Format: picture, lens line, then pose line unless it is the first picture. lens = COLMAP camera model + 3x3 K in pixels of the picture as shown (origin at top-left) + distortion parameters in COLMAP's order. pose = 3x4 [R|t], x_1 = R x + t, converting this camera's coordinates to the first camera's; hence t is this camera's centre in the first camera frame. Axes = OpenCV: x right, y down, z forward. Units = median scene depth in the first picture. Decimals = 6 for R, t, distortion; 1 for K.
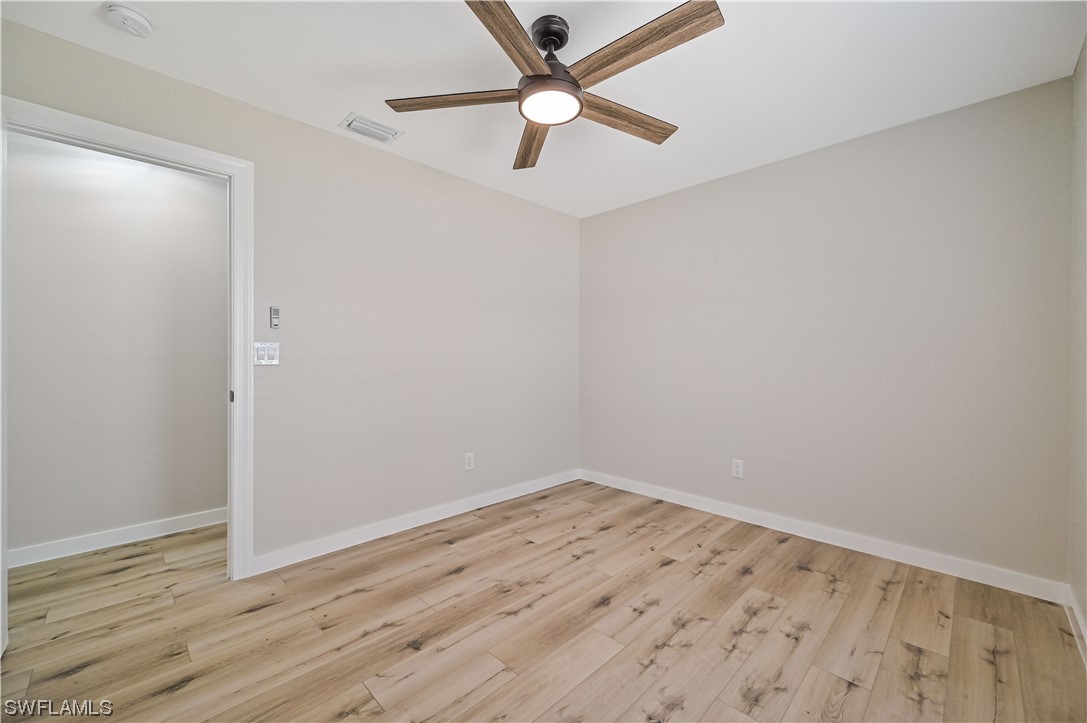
lens RADIAL K [[432.1, 0, 544.7], [0, 432.1, 360.3], [0, 0, 1]] dist [-0.000013, 0.000304]
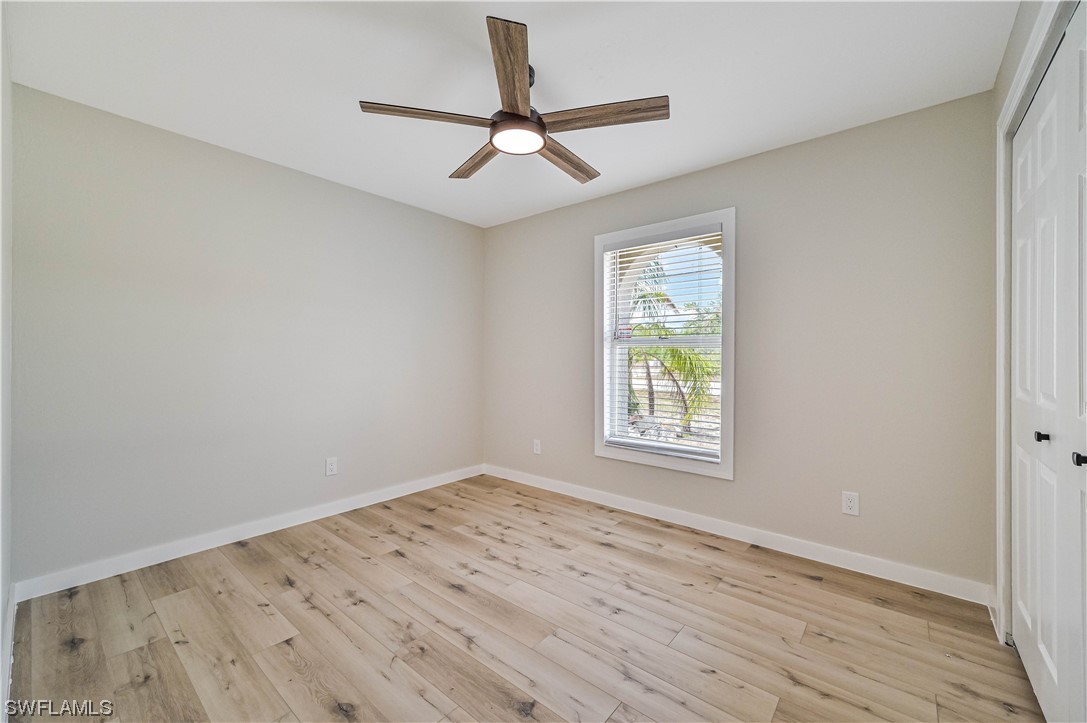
lens RADIAL K [[432.1, 0, 545.1], [0, 432.1, 360.7], [0, 0, 1]] dist [-0.000013, 0.000304]
pose [[-0.090314, -0.010155, 0.995862, -0.796097], [0.005646, 0.999927, 0.010709, -0.014913], [-0.995897, 0.006589, -0.090250, 0.731366]]
